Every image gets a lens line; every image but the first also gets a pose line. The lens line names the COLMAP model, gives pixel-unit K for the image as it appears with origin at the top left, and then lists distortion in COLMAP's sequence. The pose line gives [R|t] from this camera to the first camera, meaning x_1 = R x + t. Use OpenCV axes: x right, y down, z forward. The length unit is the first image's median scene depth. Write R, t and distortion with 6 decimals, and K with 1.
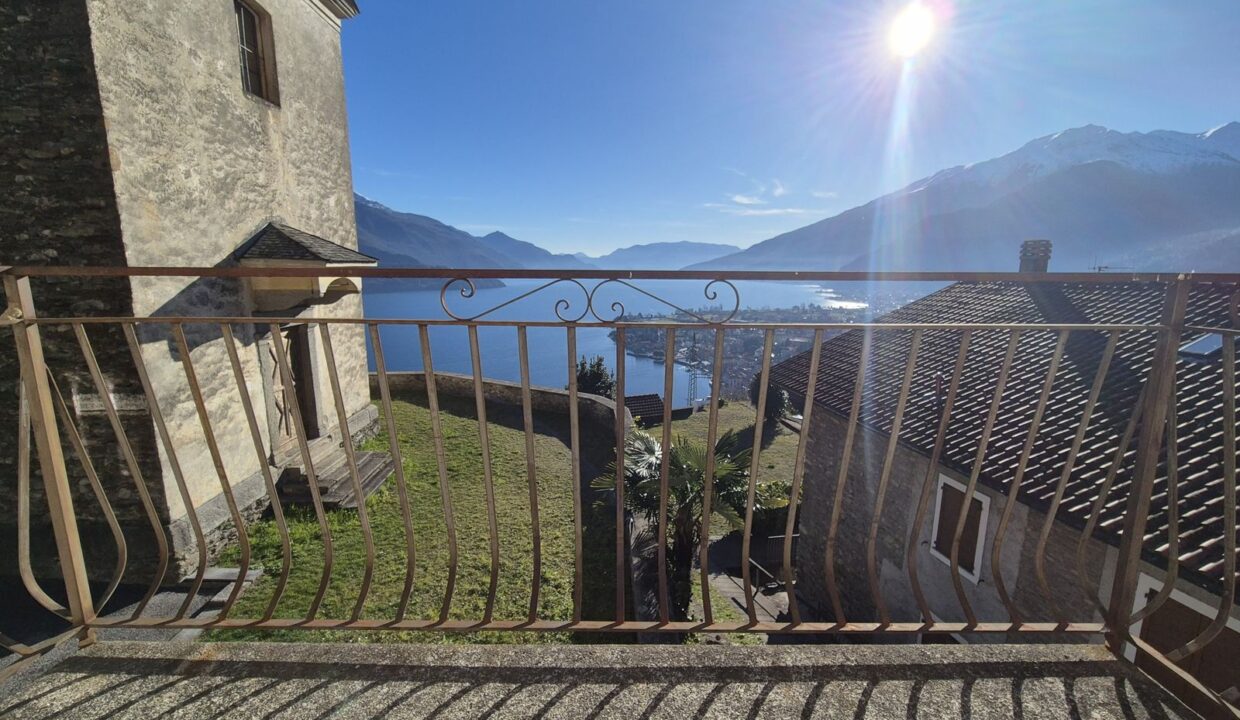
lens RADIAL K [[529.1, 0, 625.9], [0, 529.1, 367.7], [0, 0, 1]] dist [-0.003815, 0.000426]
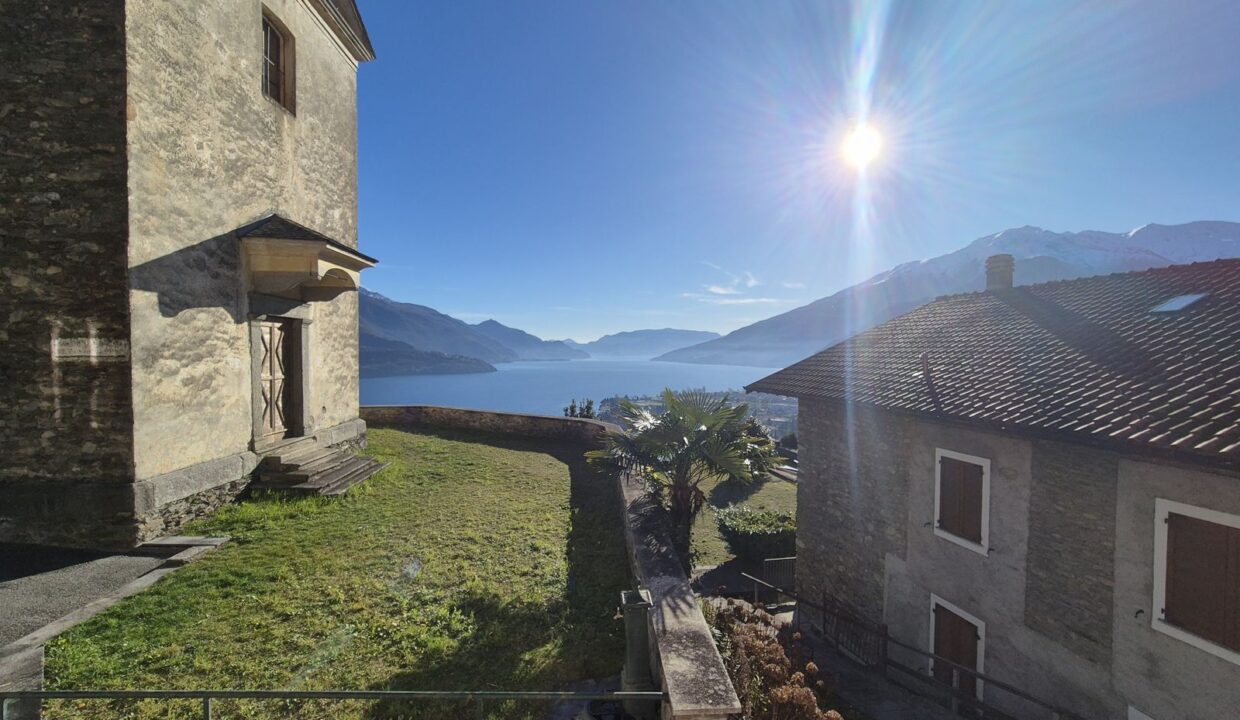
lens RADIAL K [[511.4, 0, 625.8], [0, 511.4, 366.2], [0, 0, 1]] dist [-0.002147, -0.000552]
pose [[0.999662, -0.003777, 0.025728, -0.013984], [0.007856, 0.987035, -0.160315, 0.226666], [-0.024789, 0.160463, 0.986731, 0.049076]]
